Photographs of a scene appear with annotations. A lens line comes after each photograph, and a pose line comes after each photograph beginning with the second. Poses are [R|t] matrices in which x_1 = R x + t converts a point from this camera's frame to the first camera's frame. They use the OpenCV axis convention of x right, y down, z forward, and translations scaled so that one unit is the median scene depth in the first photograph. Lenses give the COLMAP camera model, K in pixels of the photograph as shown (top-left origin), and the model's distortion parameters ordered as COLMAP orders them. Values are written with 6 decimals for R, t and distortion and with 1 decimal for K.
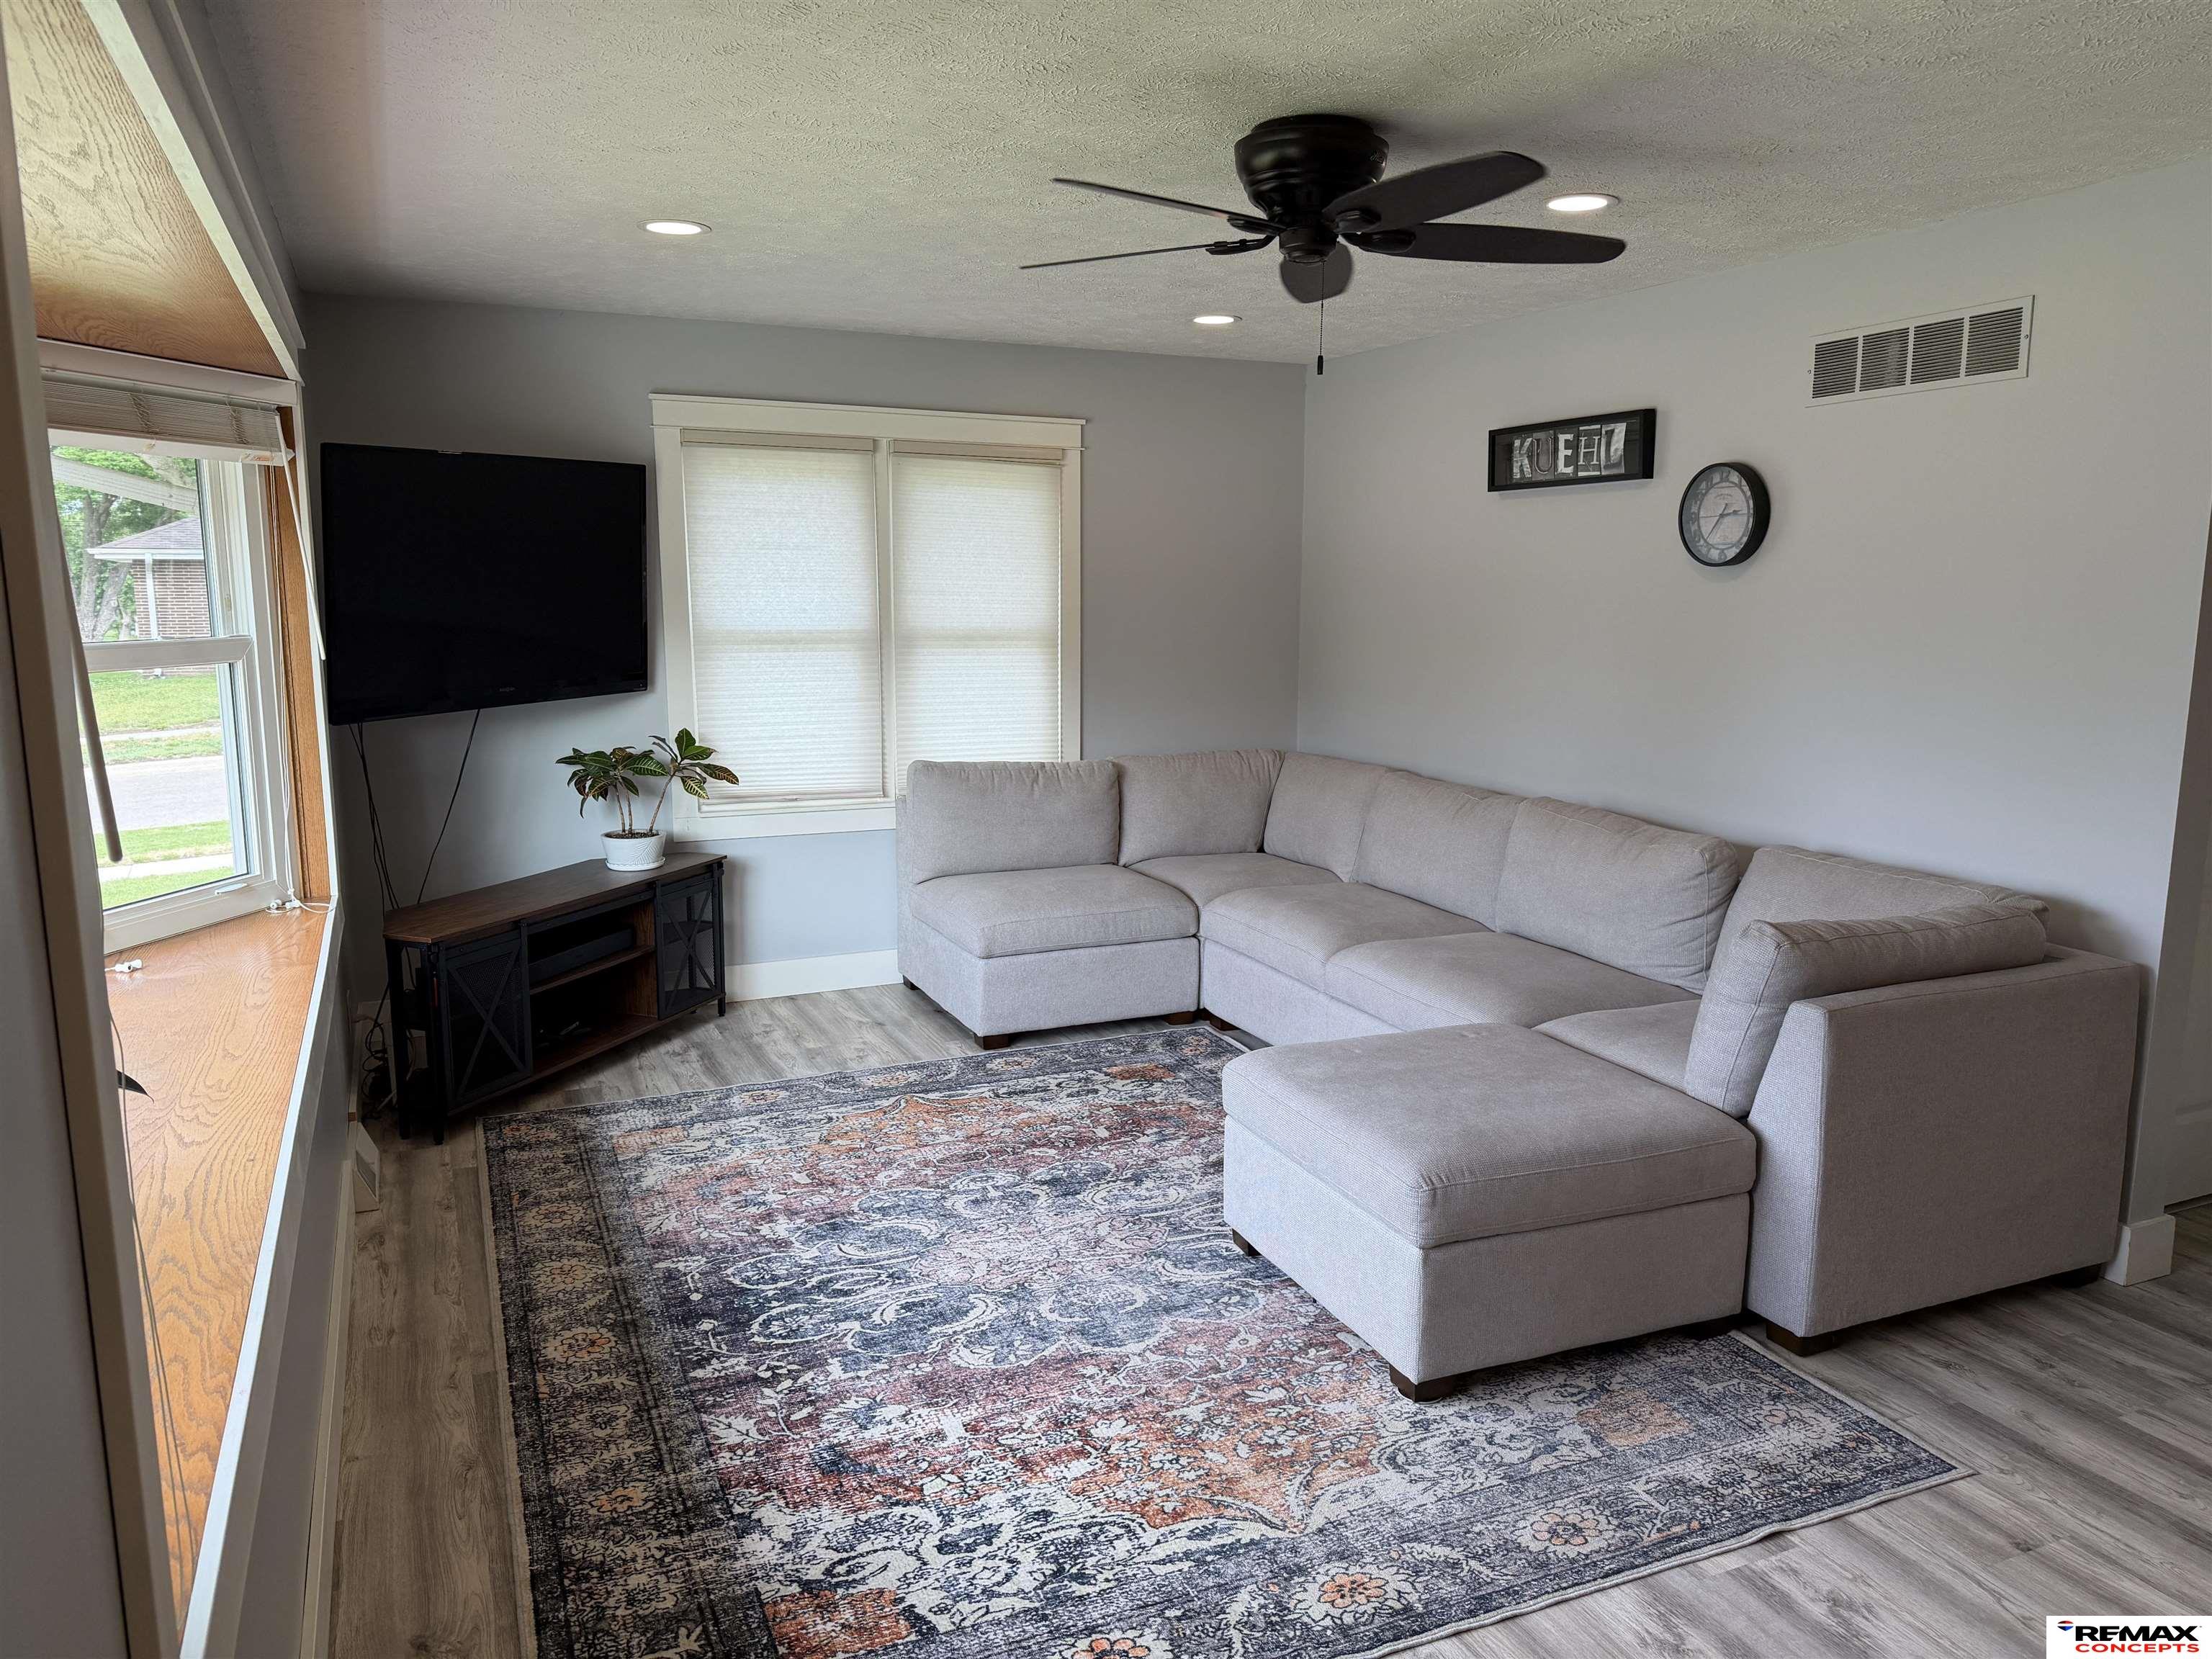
lens RADIAL K [[1577.8, 0, 1106.0], [0, 1577.8, 829.5], [0, 0, 1]] dist [0.052151, -0.124126]
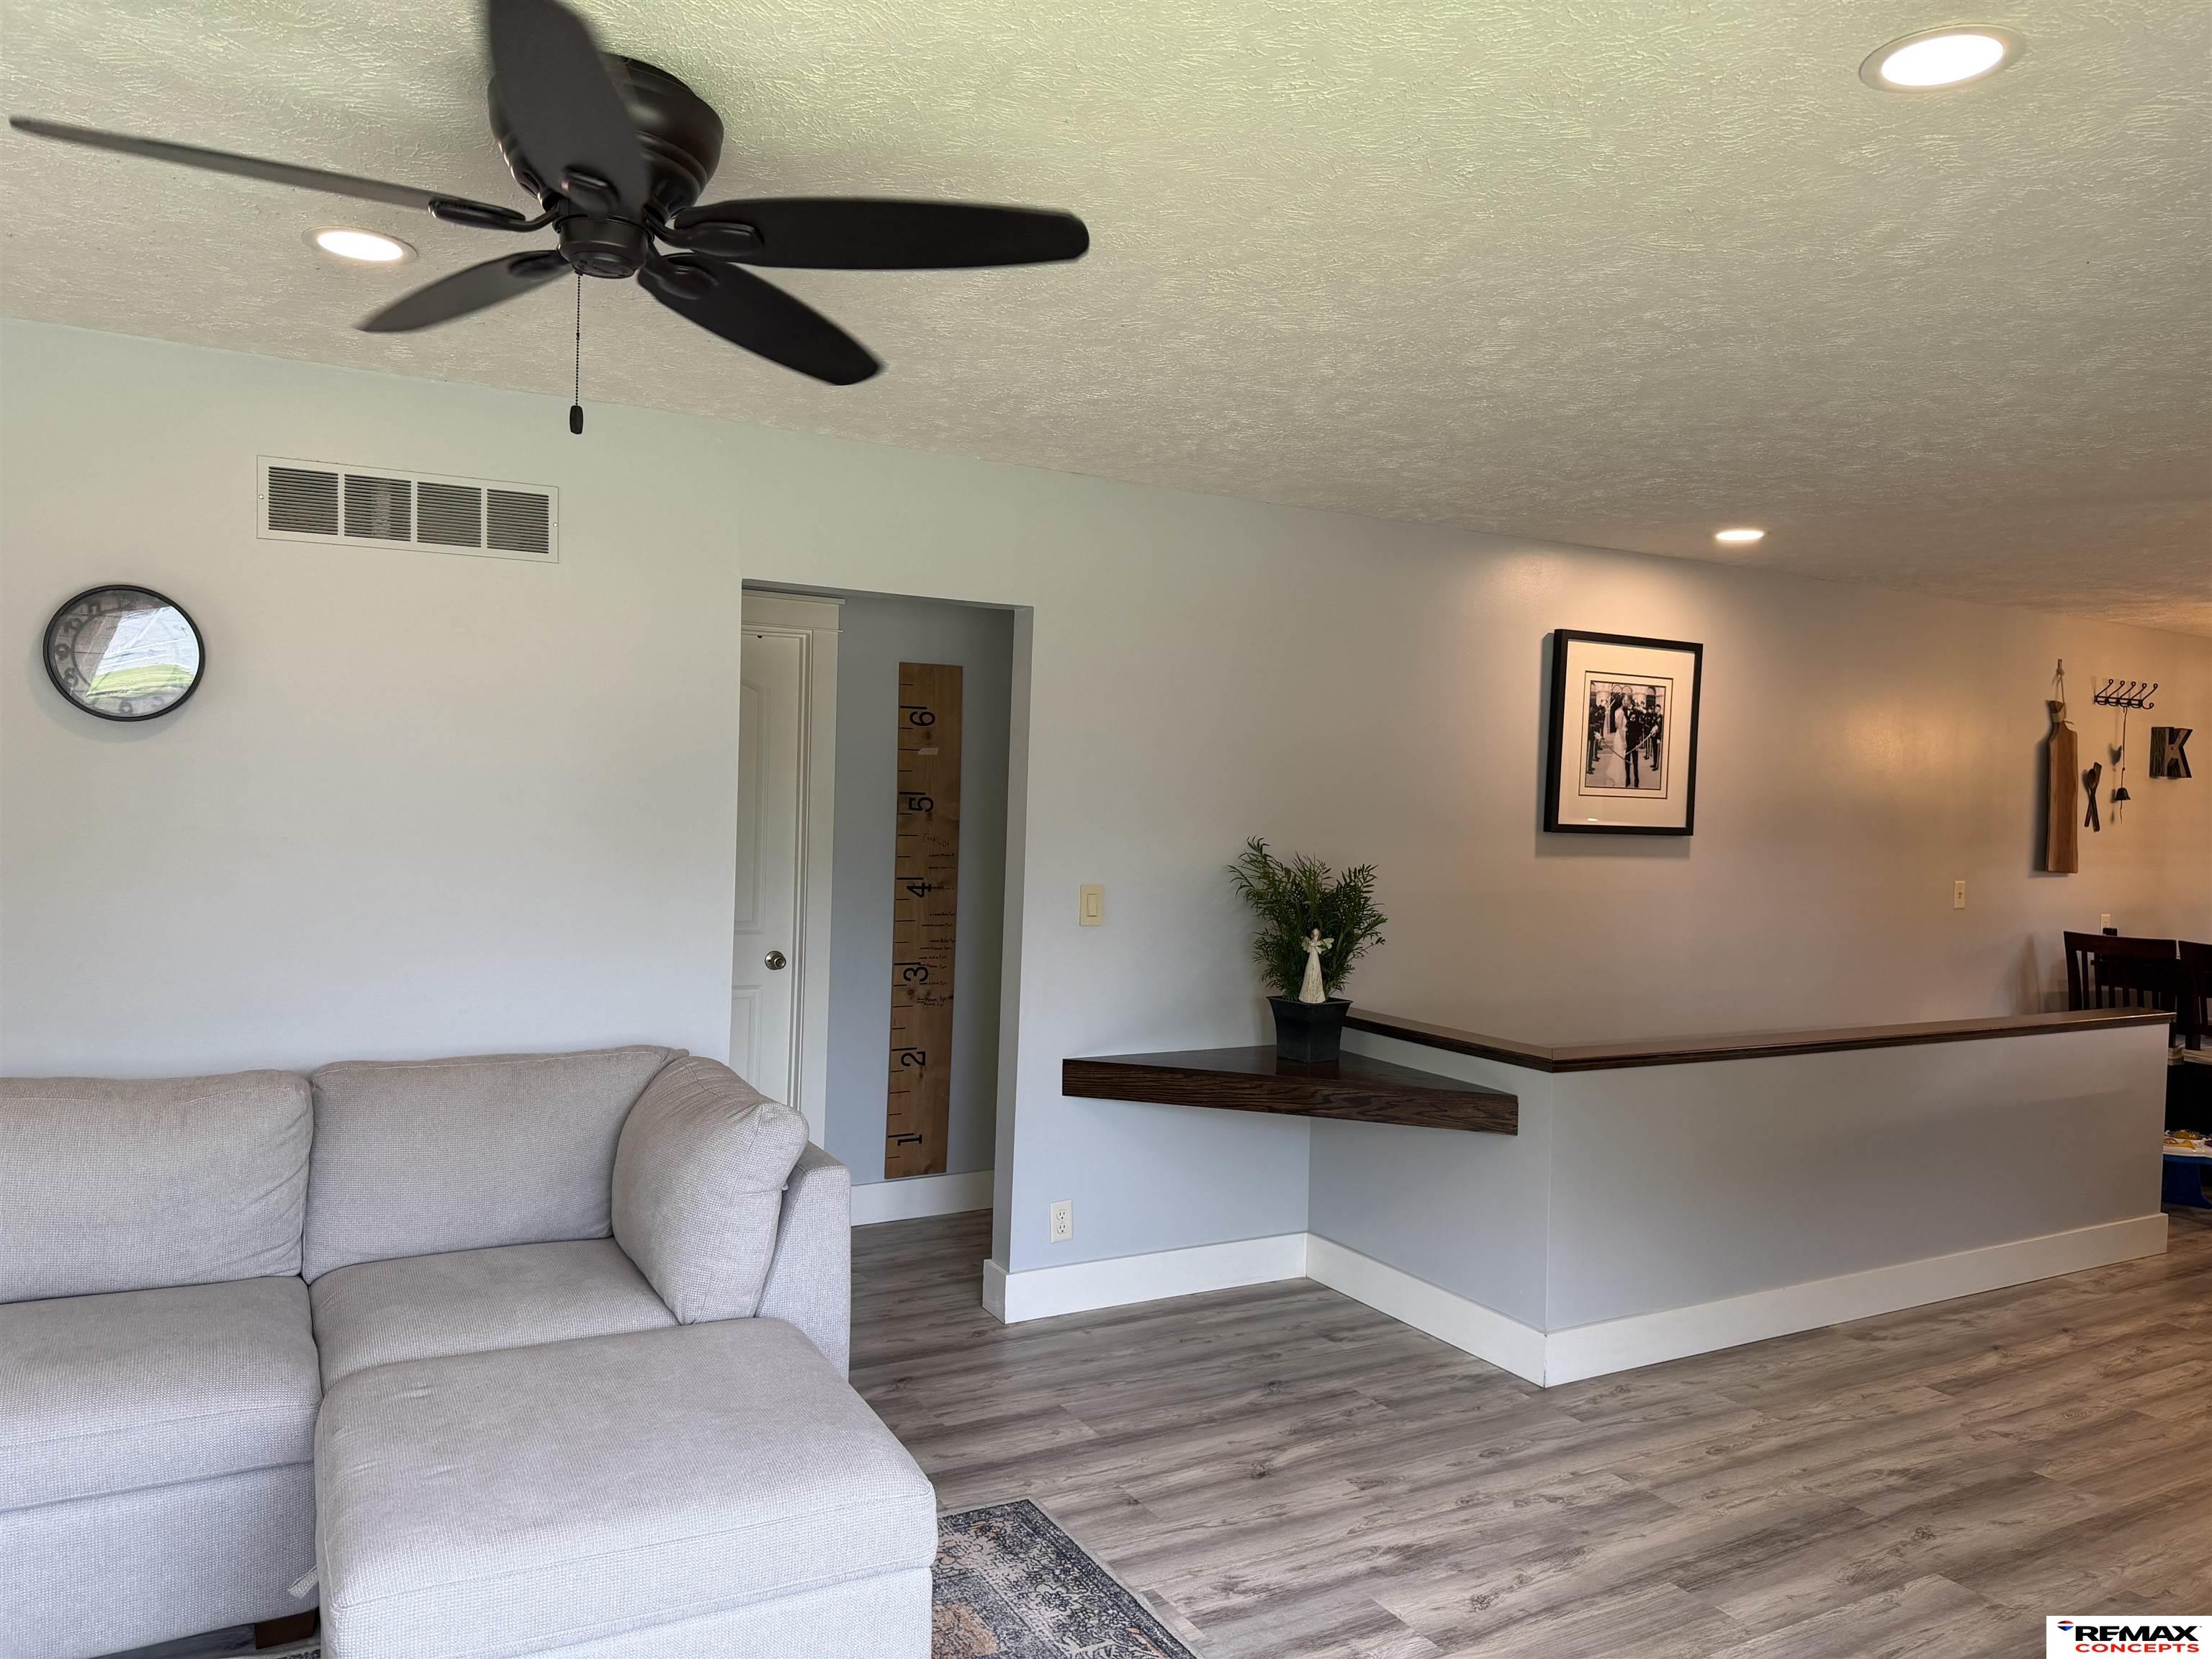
lens RADIAL K [[1577.8, 0, 1106.0], [0, 1577.8, 829.5], [0, 0, 1]] dist [0.052151, -0.124126]
pose [[-0.122373, -0.044262, 0.991497, -0.497357], [0.106480, 0.992653, 0.057456, -0.130837], [-0.986756, 0.112606, -0.116760, 0.765516]]
